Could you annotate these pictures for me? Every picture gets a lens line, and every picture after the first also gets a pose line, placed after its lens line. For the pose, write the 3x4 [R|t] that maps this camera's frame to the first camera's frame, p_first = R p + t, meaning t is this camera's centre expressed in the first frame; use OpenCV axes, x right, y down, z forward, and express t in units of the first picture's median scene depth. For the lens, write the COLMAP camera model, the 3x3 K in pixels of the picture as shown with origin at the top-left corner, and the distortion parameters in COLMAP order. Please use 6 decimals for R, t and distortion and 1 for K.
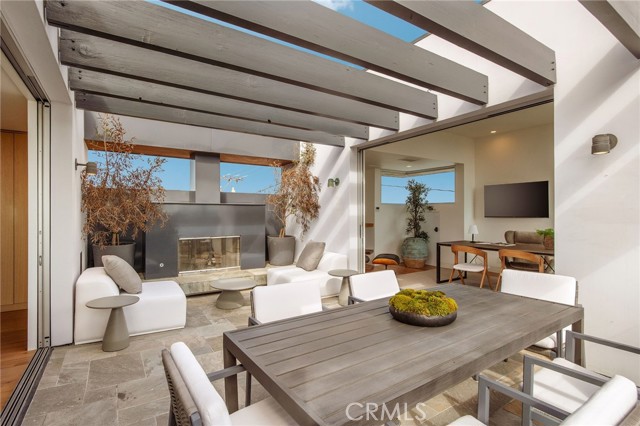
lens RADIAL K [[319.7, 0, 320.0], [0, 319.7, 213.0], [0, 0, 1]] dist [0.000984, 0.000065]
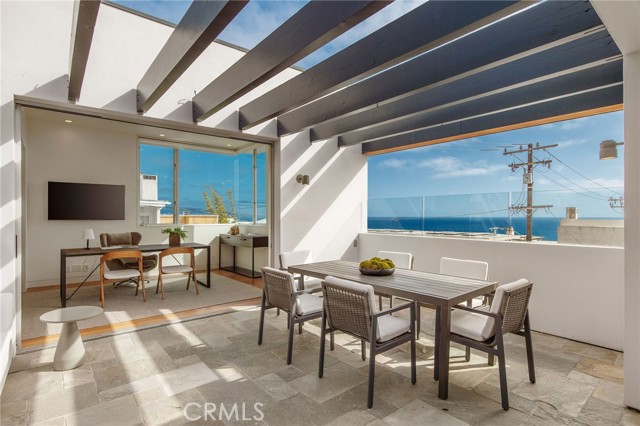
lens RADIAL K [[319.7, 0, 320.0], [0, 319.7, 213.0], [0, 0, 1]] dist [0.000984, 0.000065]
pose [[-0.113418, 0.010440, 0.993492, -0.457666], [0.003272, 0.999943, -0.010134, 0.005198], [-0.993542, 0.002101, -0.113446, 0.475232]]
